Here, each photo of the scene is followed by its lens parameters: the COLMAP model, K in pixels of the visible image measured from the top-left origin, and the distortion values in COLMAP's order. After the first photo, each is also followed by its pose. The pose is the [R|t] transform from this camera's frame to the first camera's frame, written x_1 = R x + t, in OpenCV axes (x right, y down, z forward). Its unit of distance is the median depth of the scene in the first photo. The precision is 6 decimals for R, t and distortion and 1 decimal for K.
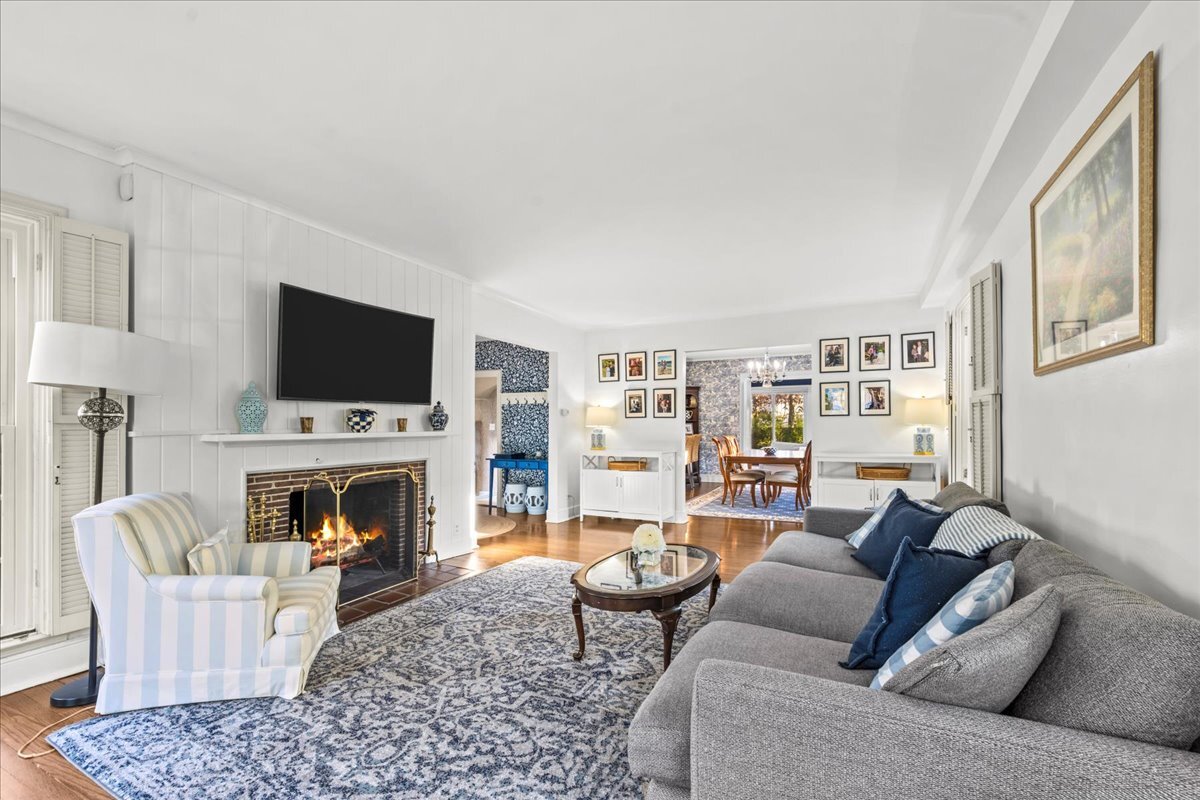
lens RADIAL K [[516.6, 0, 614.3], [0, 516.6, 416.4], [0, 0, 1]] dist [0.000055, 0.000011]
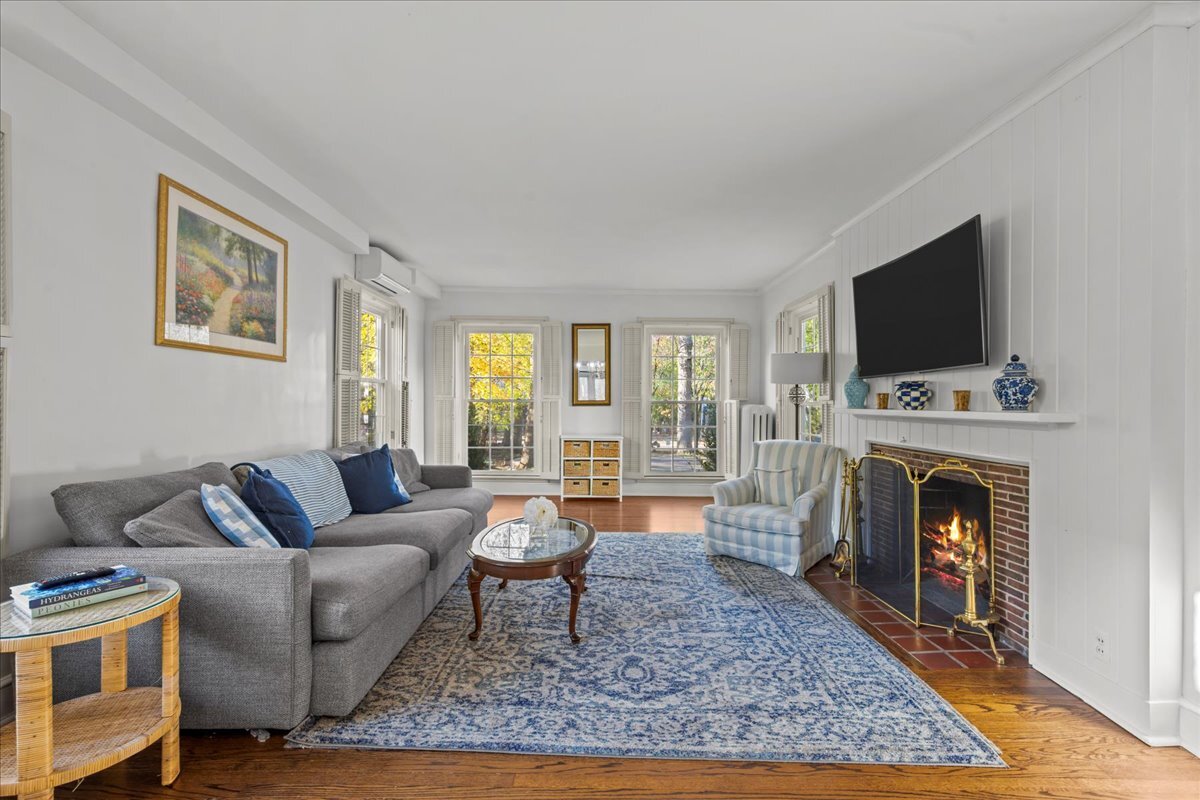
lens RADIAL K [[516.6, 0, 602.5], [0, 516.6, 402.2], [0, 0, 1]] dist [0.000055, 0.000011]
pose [[-0.889663, -0.003583, -0.456604, 0.320077], [0.003523, 0.999886, -0.014711, 0.028940], [0.456605, -0.014696, -0.889548, 1.501950]]
